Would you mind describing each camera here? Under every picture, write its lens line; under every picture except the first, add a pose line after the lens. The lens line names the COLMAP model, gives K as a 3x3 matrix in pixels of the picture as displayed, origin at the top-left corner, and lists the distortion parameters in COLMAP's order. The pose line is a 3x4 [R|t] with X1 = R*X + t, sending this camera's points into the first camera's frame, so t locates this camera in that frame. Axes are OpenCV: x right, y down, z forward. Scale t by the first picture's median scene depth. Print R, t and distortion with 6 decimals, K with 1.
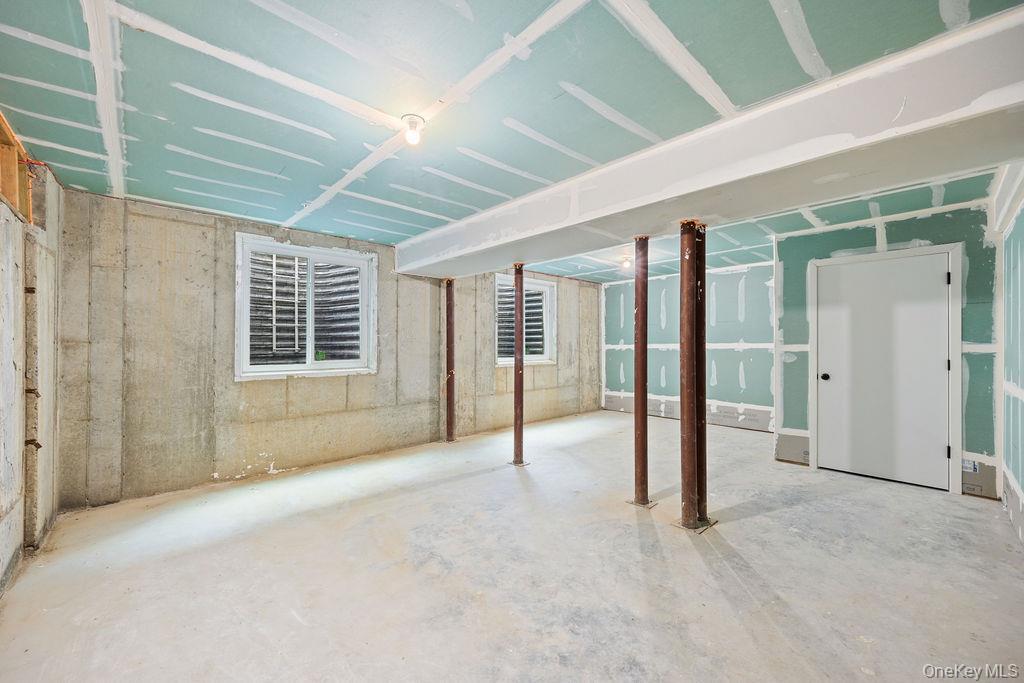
lens RADIAL K [[405.4, 0, 505.1], [0, 405.4, 344.0], [0, 0, 1]] dist [0.002159, 0.000439]
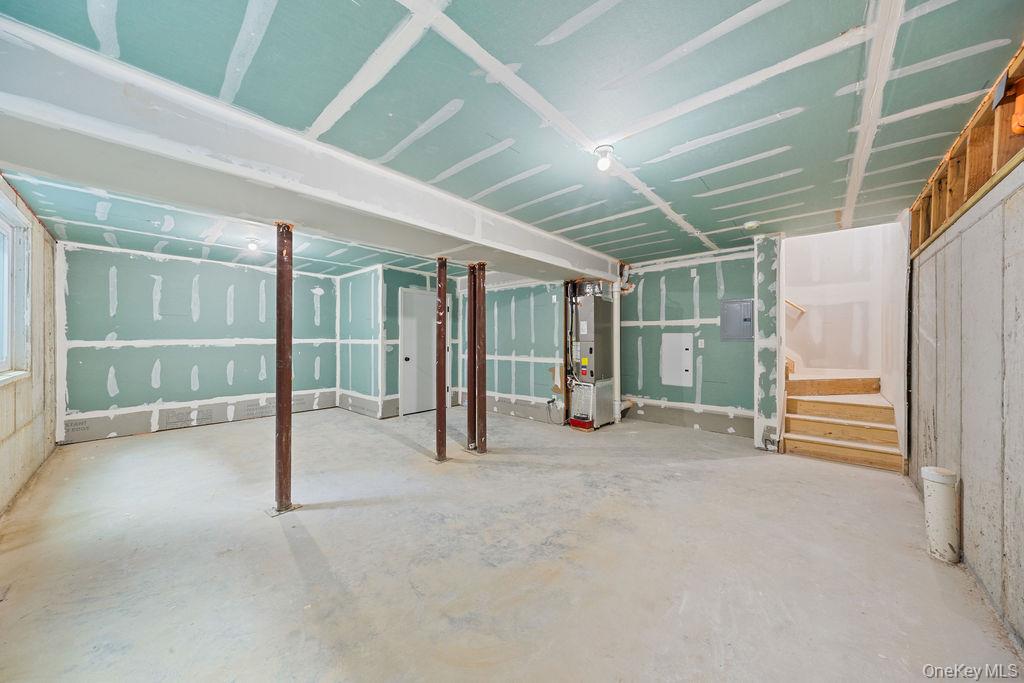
lens RADIAL K [[339.4, 0, 503.7], [0, 339.4, 339.6], [0, 0, 1]] dist [0.000030, -0.000169]
pose [[-0.078529, 0.001174, 0.996911, -0.773534], [0.001270, 0.999999, -0.001078, 0.004350], [-0.996911, 0.001182, -0.078531, 0.884369]]
